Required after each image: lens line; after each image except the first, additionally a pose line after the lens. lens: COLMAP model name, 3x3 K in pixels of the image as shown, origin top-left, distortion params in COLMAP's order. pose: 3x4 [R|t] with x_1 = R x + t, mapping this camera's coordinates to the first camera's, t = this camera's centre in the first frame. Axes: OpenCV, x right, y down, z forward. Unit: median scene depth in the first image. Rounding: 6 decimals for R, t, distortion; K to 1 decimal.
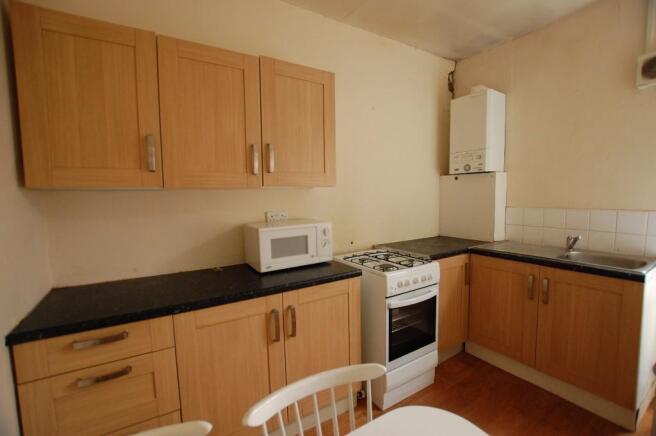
lens RADIAL K [[289.2, 0, 328.0], [0, 289.2, 218.0], [0, 0, 1]] dist [-0.024177, -0.000040]
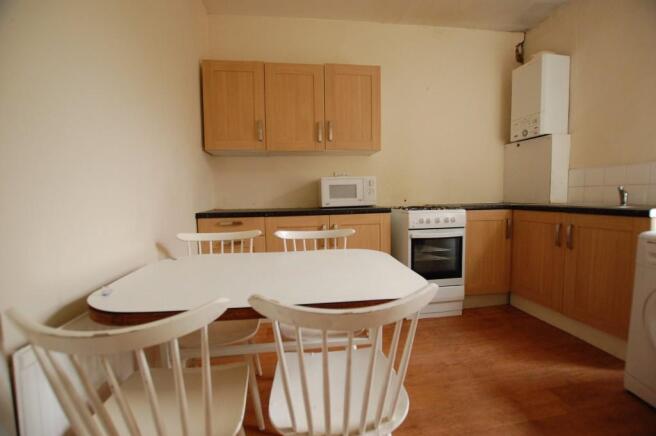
lens RADIAL K [[289.2, 0, 328.0], [0, 289.2, 218.0], [0, 0, 1]] dist [-0.024177, -0.000040]
pose [[0.912286, 0.034369, -0.408108, 0.352981], [-0.033632, 0.999394, 0.008983, 0.196853], [0.408170, 0.005531, 0.912889, -0.313702]]
